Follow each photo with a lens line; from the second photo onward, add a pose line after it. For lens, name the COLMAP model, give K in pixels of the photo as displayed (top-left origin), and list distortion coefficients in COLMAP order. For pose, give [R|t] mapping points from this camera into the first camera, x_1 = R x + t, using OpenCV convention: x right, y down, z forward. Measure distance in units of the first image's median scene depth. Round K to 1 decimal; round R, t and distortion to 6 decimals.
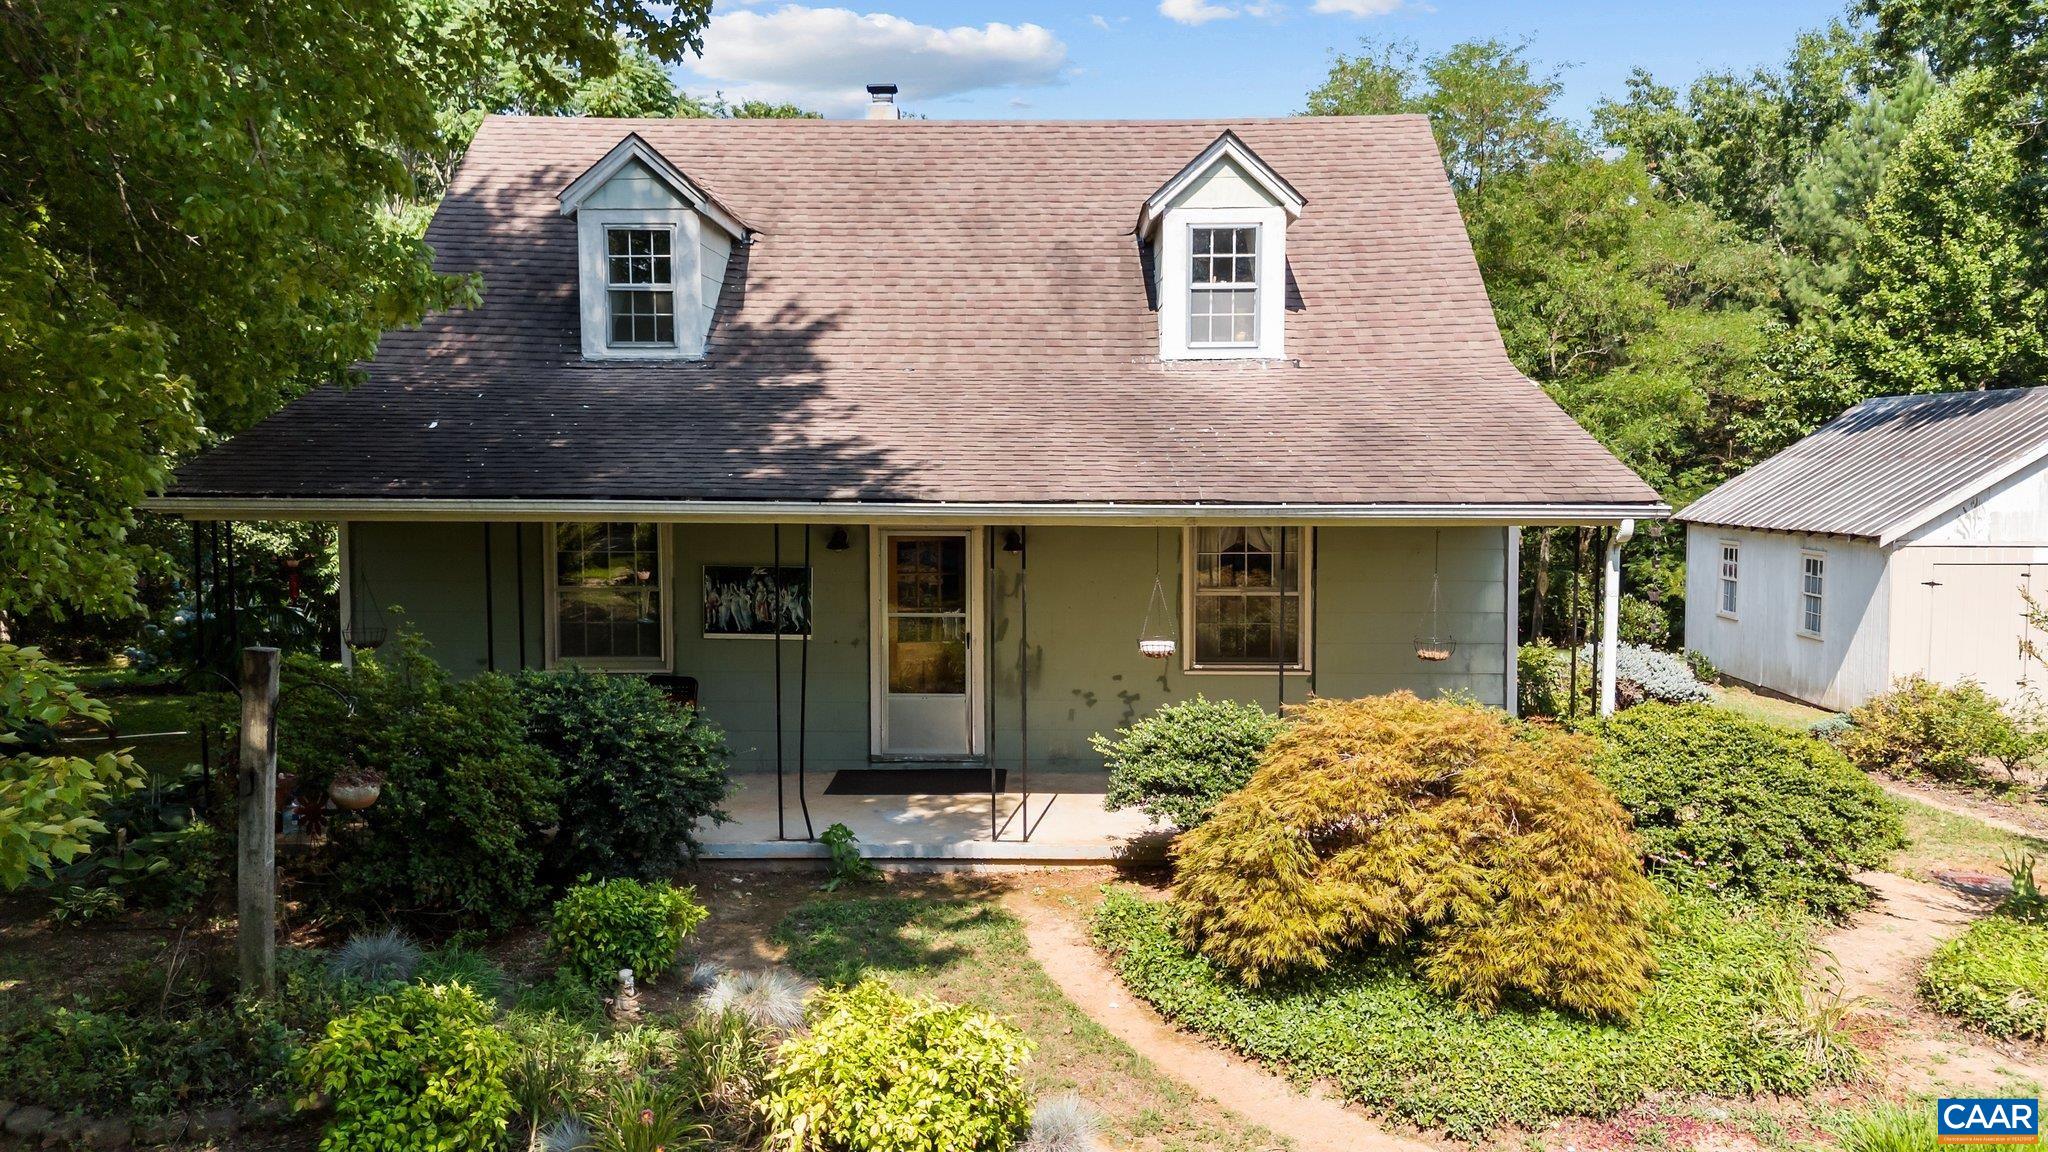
lens RADIAL K [[1511.0, 0, 1024.0], [0, 1511.0, 576.0], [0, 0, 1]] dist [0.065438, -0.073345]
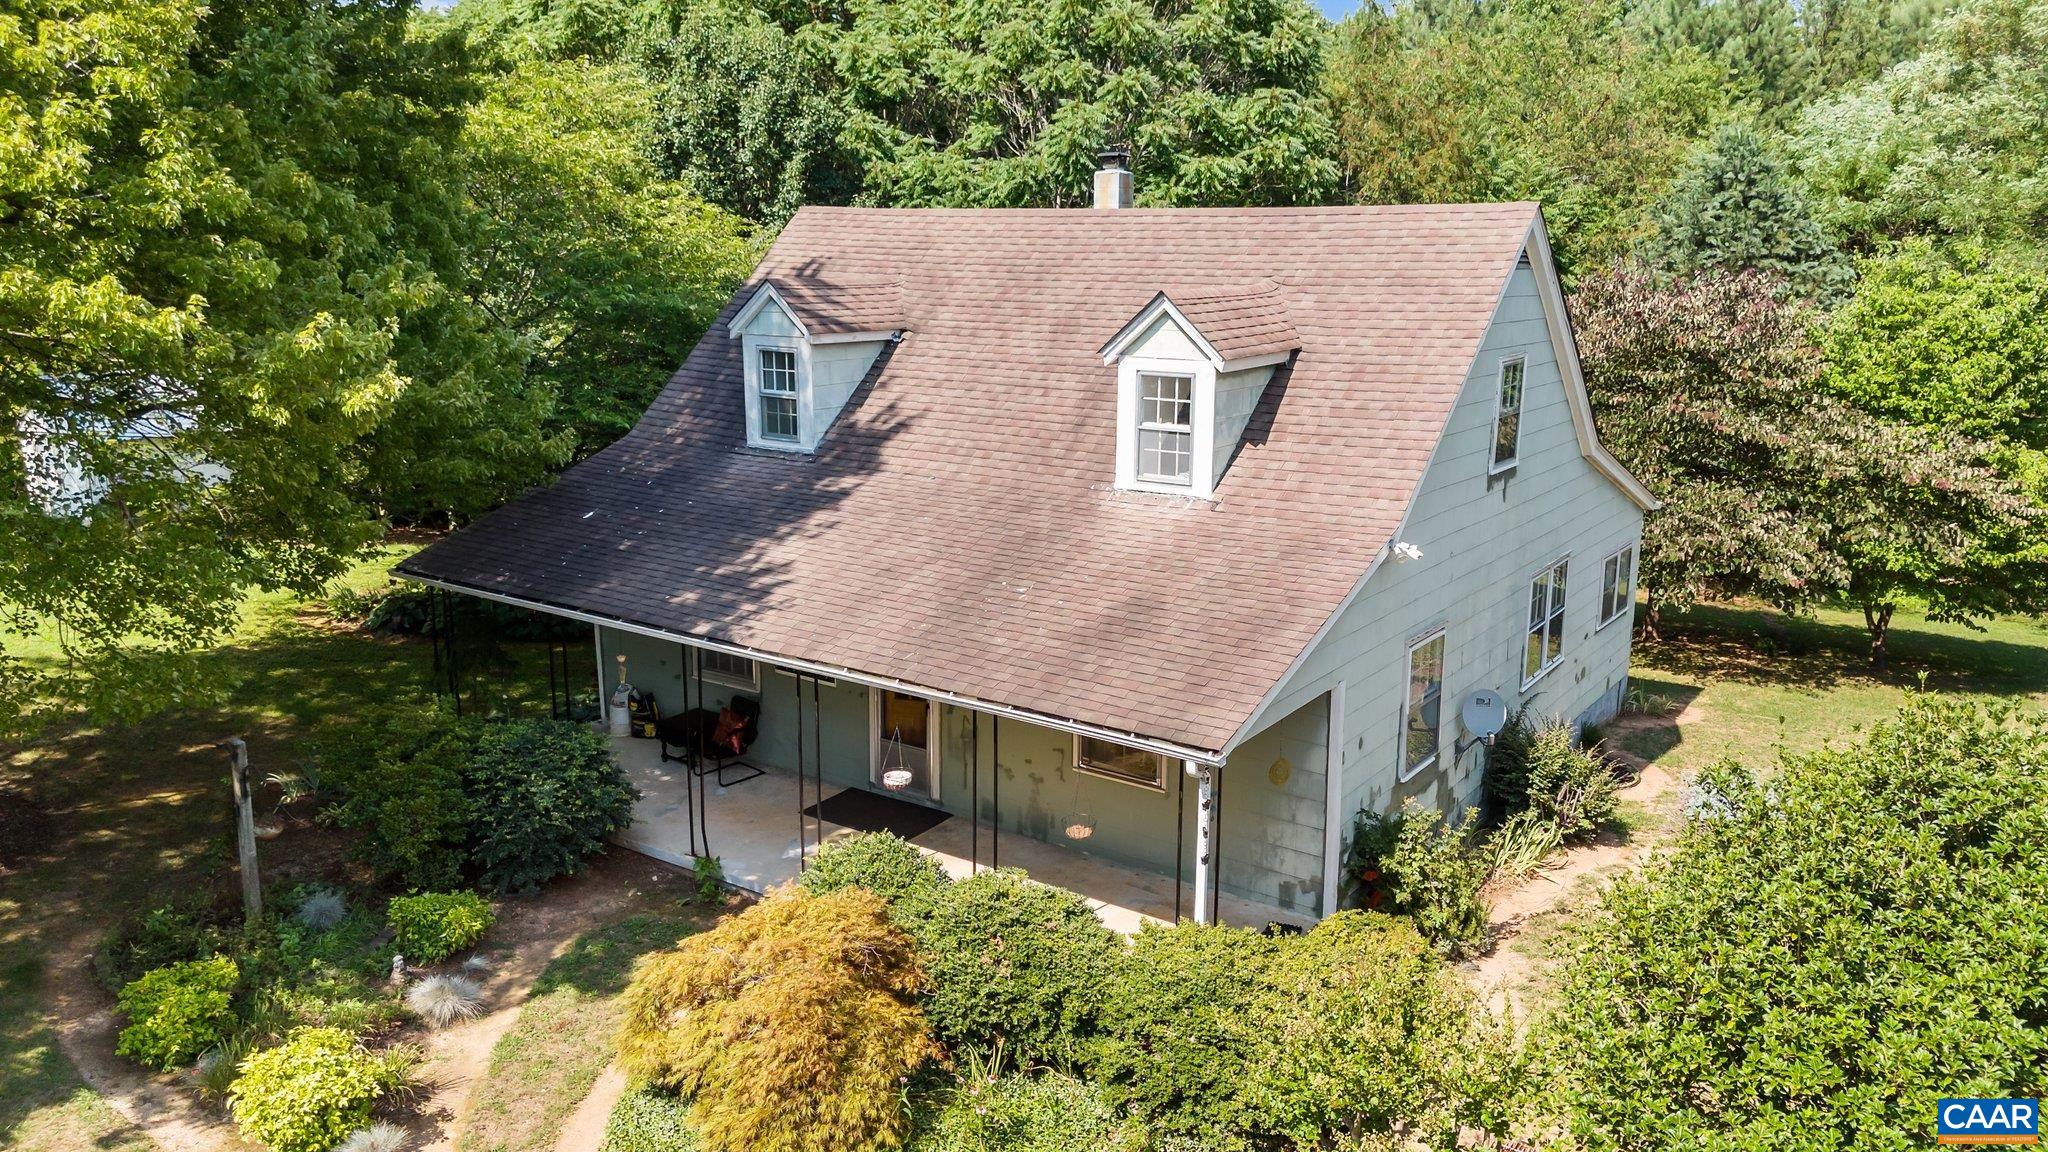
lens RADIAL K [[1518.2, 0, 1022.0], [0, 1518.2, 584.6], [0, 0, 1]] dist [0.130937, -0.175381]
pose [[0.828717, 0.130325, -0.544283, 0.778041], [-0.047247, 0.985329, 0.163993, -0.300172], [0.557670, -0.110188, 0.822717, 0.023093]]
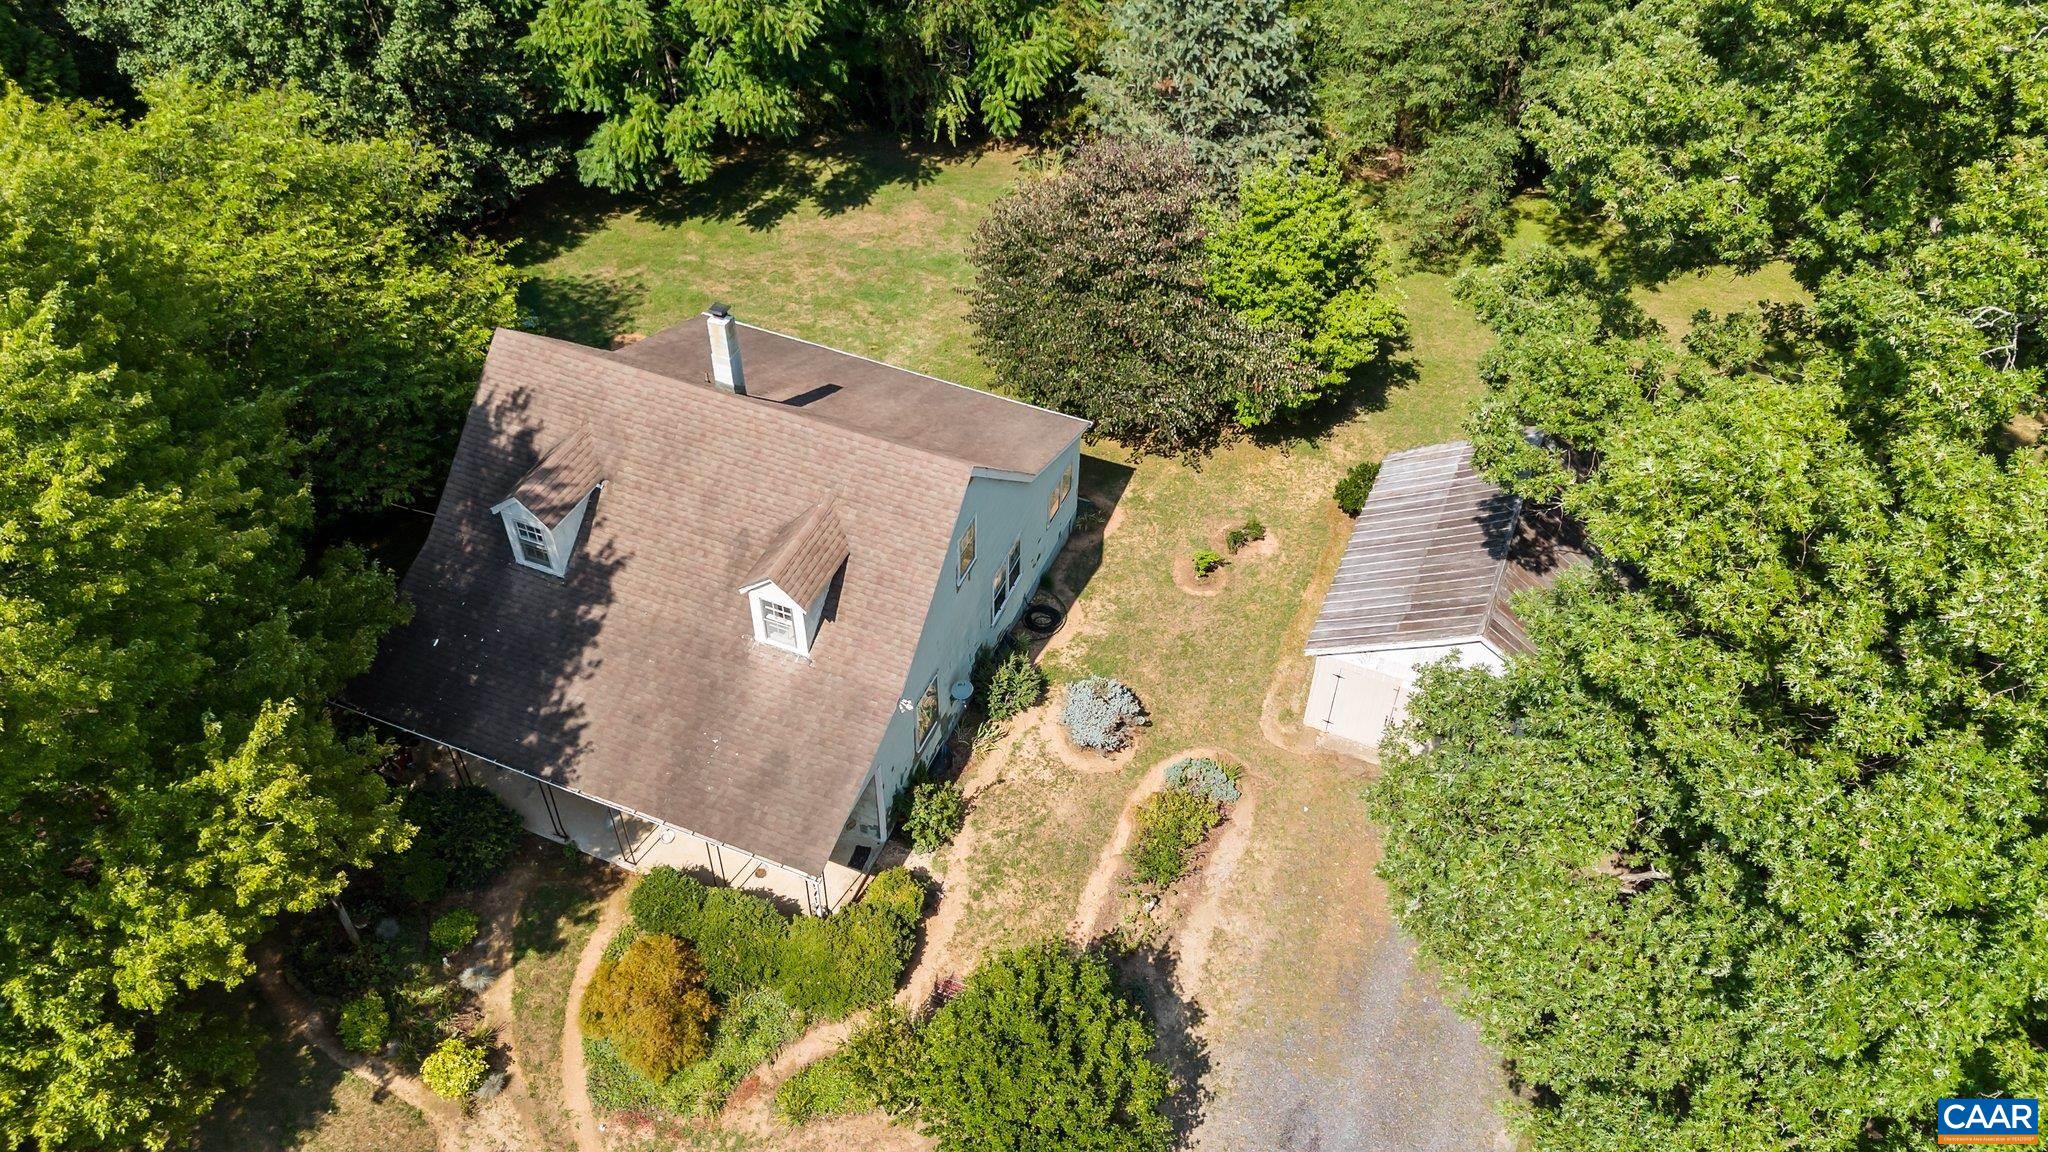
lens RADIAL K [[1506.0, 0, 1036.1], [0, 1506.0, 576.0], [0, 0, 1]] dist [0.022012, -0.004225]
pose [[0.932179, 0.272576, -0.238212, 1.072959], [-0.050164, 0.748966, 0.660707, -1.859349], [0.358506, -0.603948, 0.711843, -0.316881]]
